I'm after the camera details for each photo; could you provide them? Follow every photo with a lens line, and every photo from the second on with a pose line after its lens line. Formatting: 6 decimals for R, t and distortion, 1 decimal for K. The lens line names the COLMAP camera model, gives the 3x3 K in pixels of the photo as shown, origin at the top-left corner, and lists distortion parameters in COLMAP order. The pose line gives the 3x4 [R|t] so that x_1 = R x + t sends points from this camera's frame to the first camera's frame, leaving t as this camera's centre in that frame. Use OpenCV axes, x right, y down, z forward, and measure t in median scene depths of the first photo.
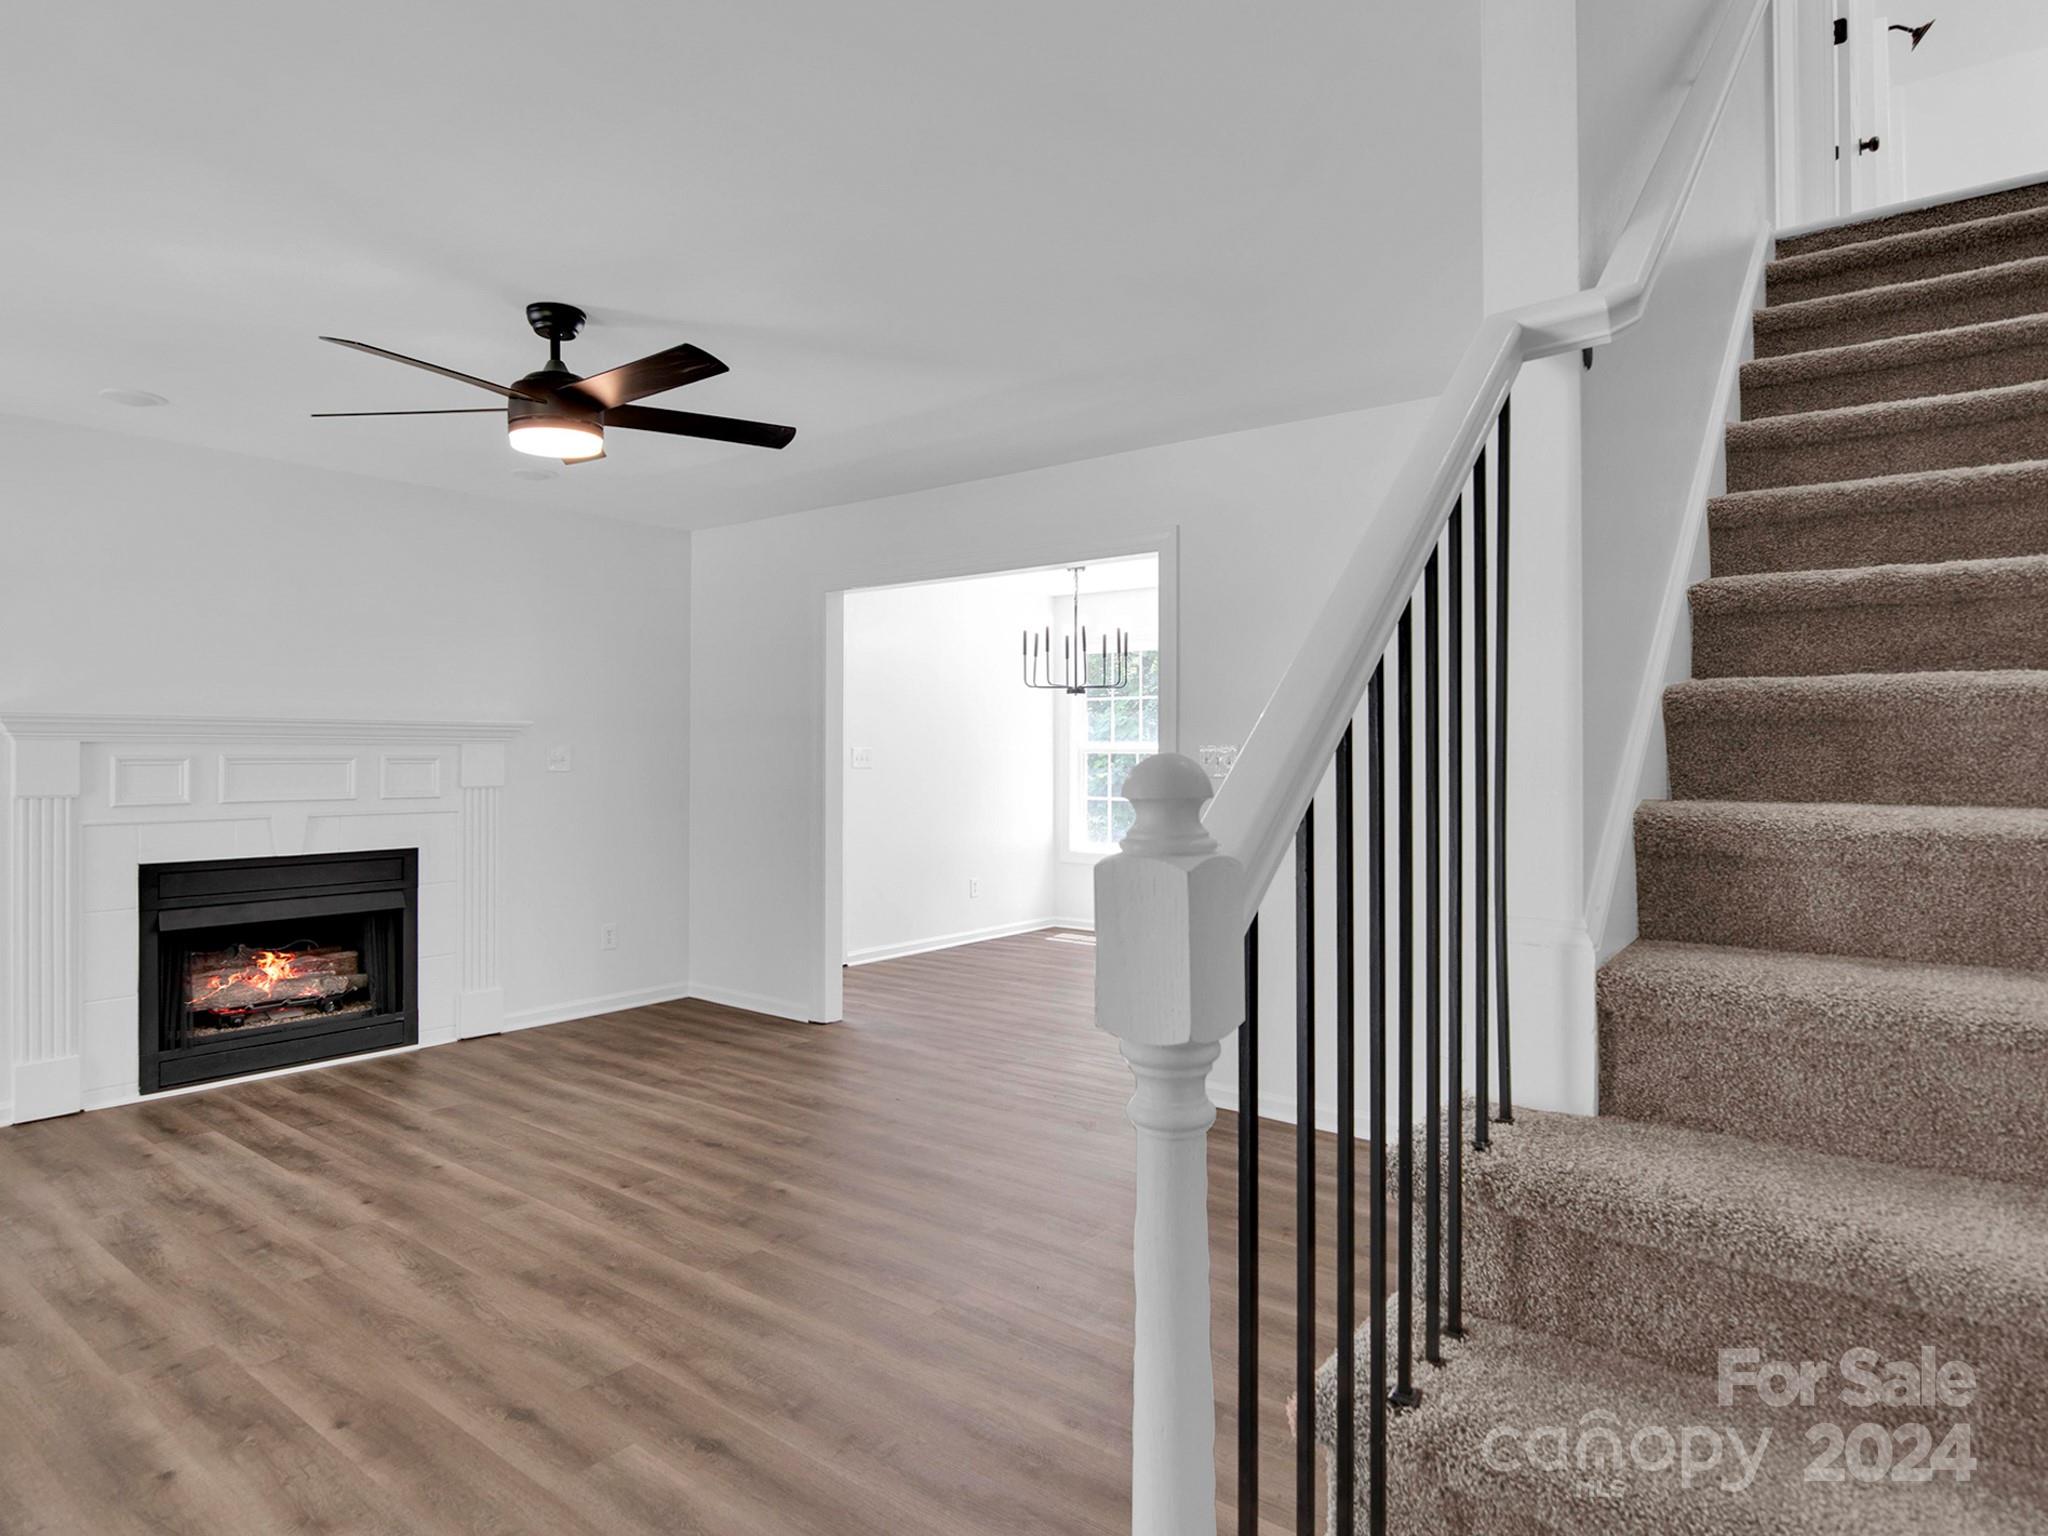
lens RADIAL K [[1243.0, 0, 1023.1], [0, 1243.0, 743.8], [0, 0, 1]] dist [-0.004740, -0.004320]
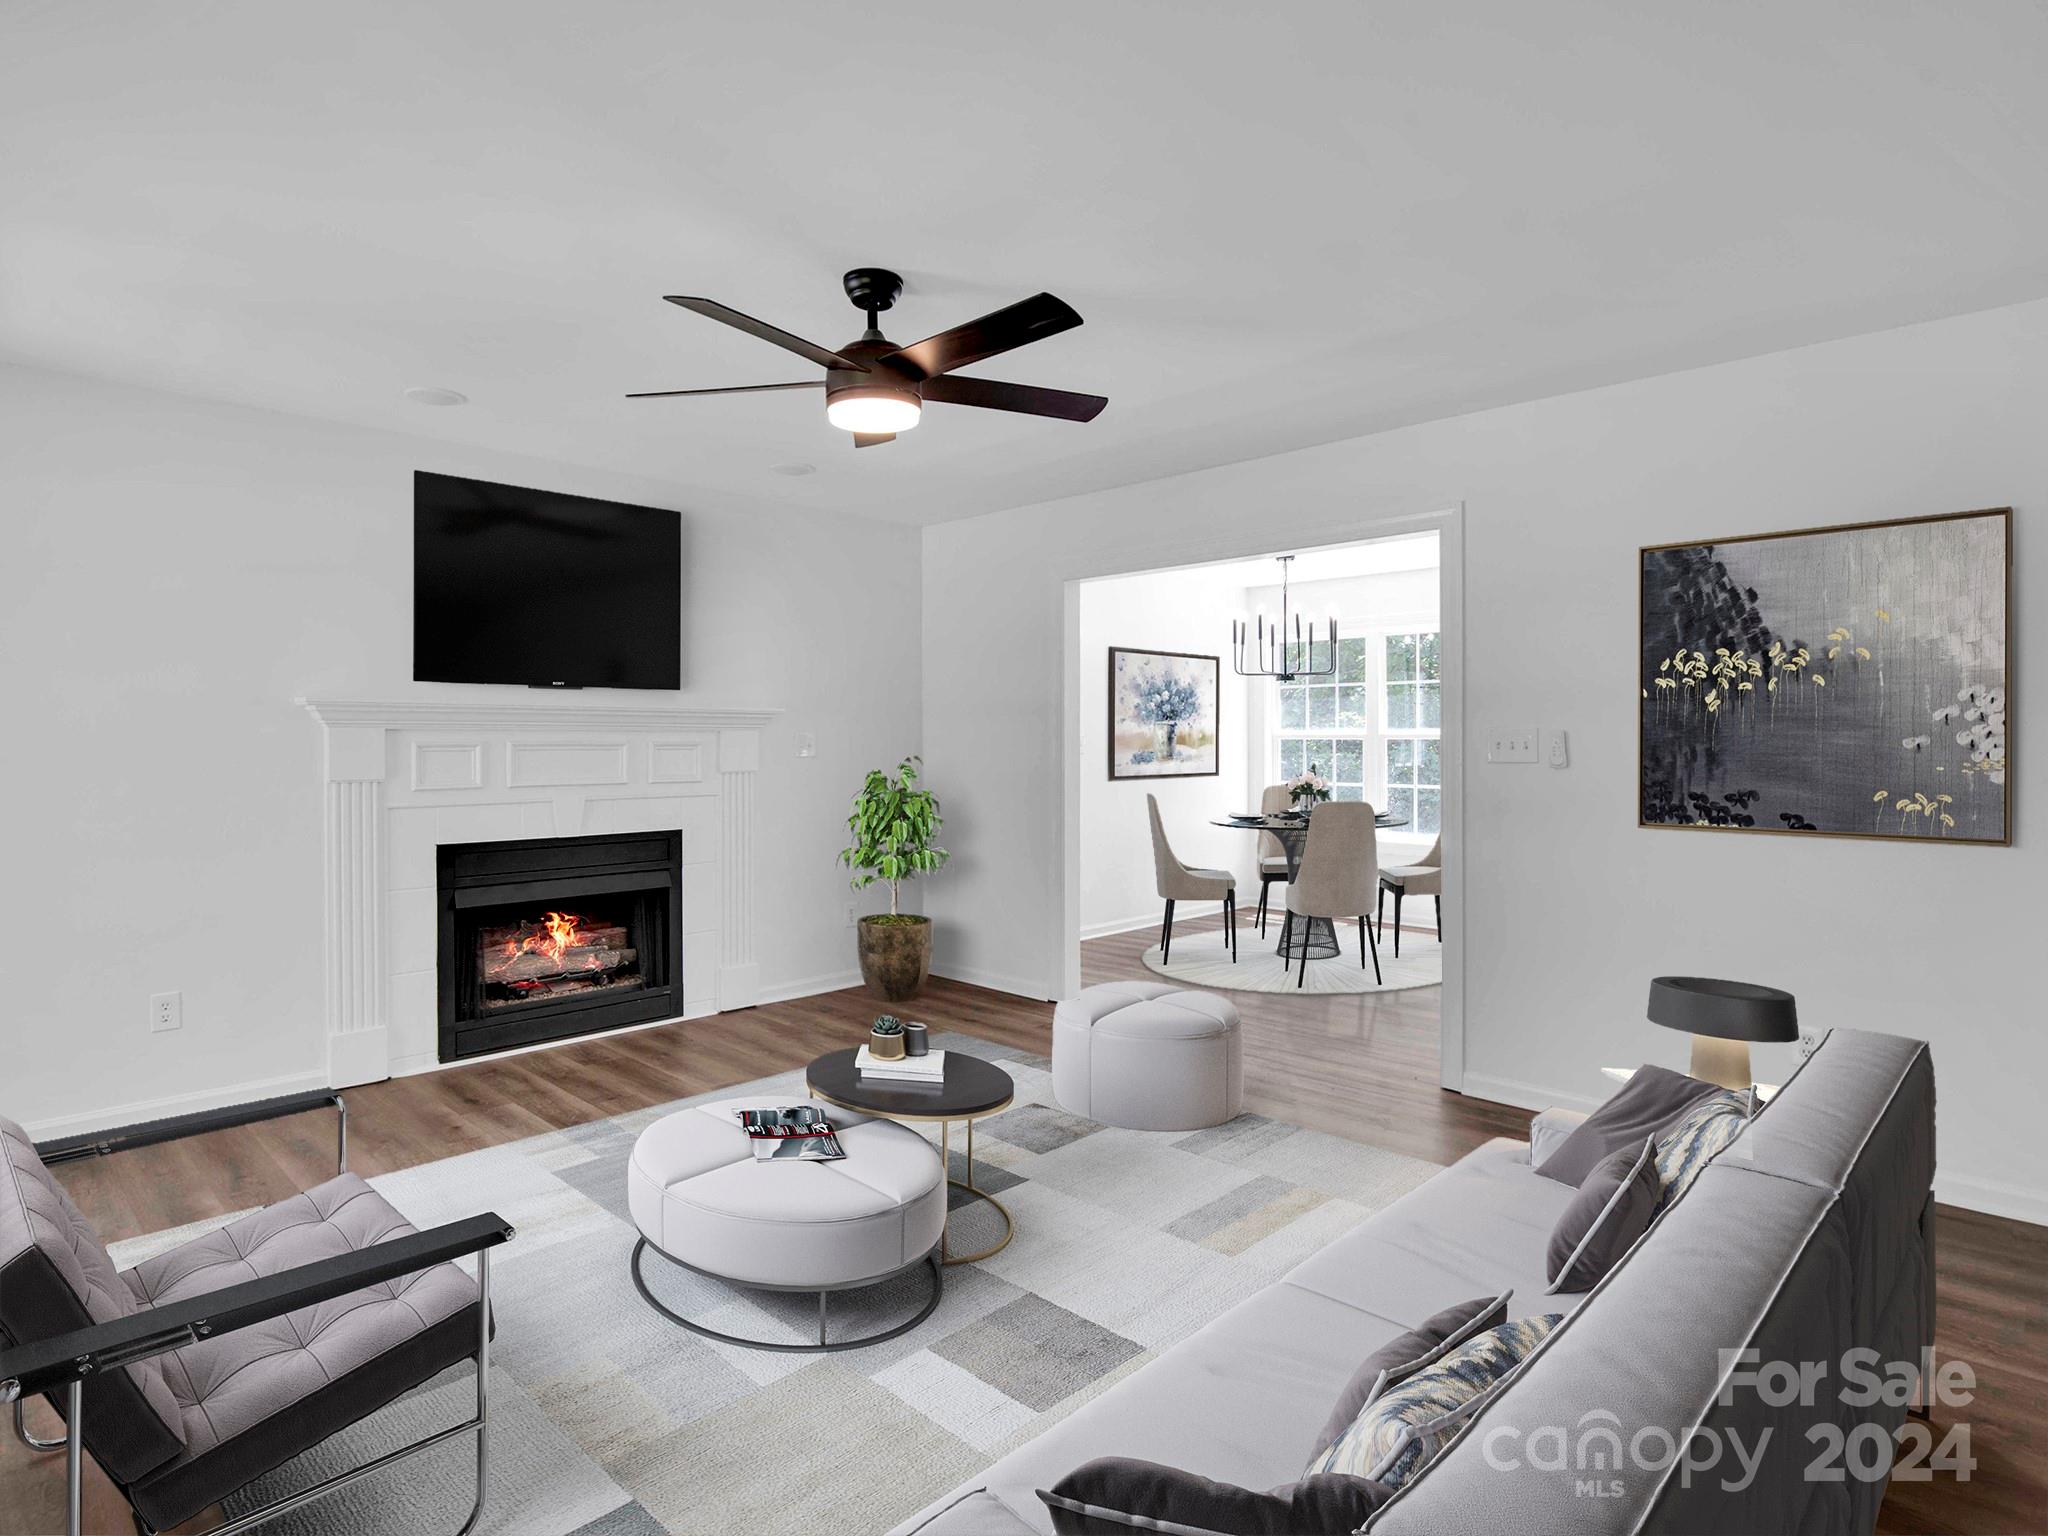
lens RADIAL K [[1098.8, 0, 1024.7], [0, 1098.8, 741.7], [0, 0, 1]] dist [-0.014711, -0.000071]
pose [[0.996301, -0.001610, -0.085919, -0.133946], [0.002385, 0.999957, 0.008913, 0.002131], [0.085901, -0.009085, 0.996262, 0.114789]]
